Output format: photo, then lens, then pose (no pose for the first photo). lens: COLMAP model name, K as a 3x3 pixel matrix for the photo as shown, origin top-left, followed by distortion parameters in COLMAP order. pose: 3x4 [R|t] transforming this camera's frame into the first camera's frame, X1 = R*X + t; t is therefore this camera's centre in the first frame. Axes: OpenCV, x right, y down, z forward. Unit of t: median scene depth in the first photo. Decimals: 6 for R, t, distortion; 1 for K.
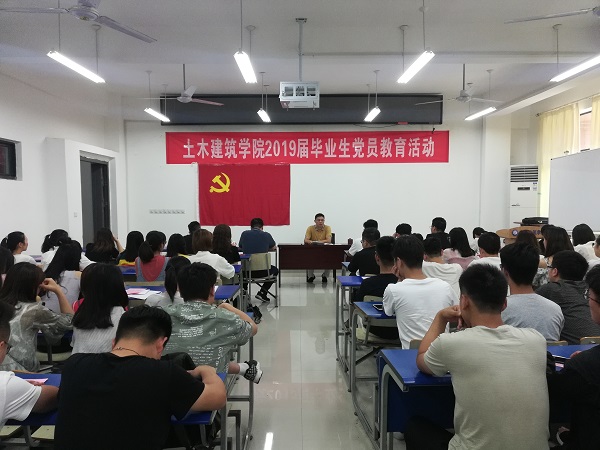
lens RADIAL K [[460.6, 0, 292.9], [0, 460.6, 232.8], [0, 0, 1]] dist [0.025246, -0.047663]
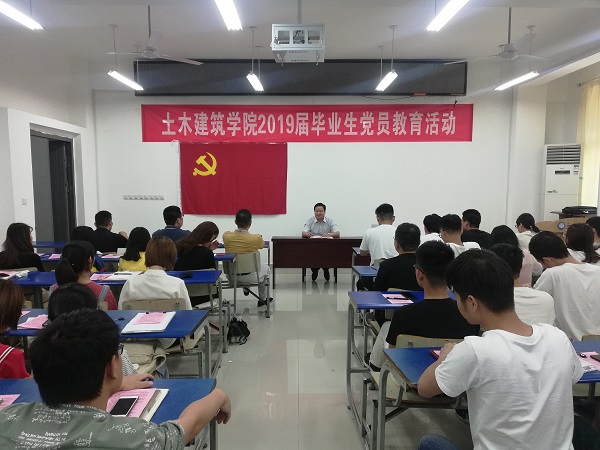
lens RADIAL K [[460.6, 0, 293.5], [0, 460.6, 229.7], [0, 0, 1]] dist [0.025246, -0.047663]
pose [[0.999984, 0.003187, 0.004692, 0.002727], [-0.003302, 0.999686, 0.024841, -0.009770], [-0.004611, -0.024856, 0.999680, 0.154001]]
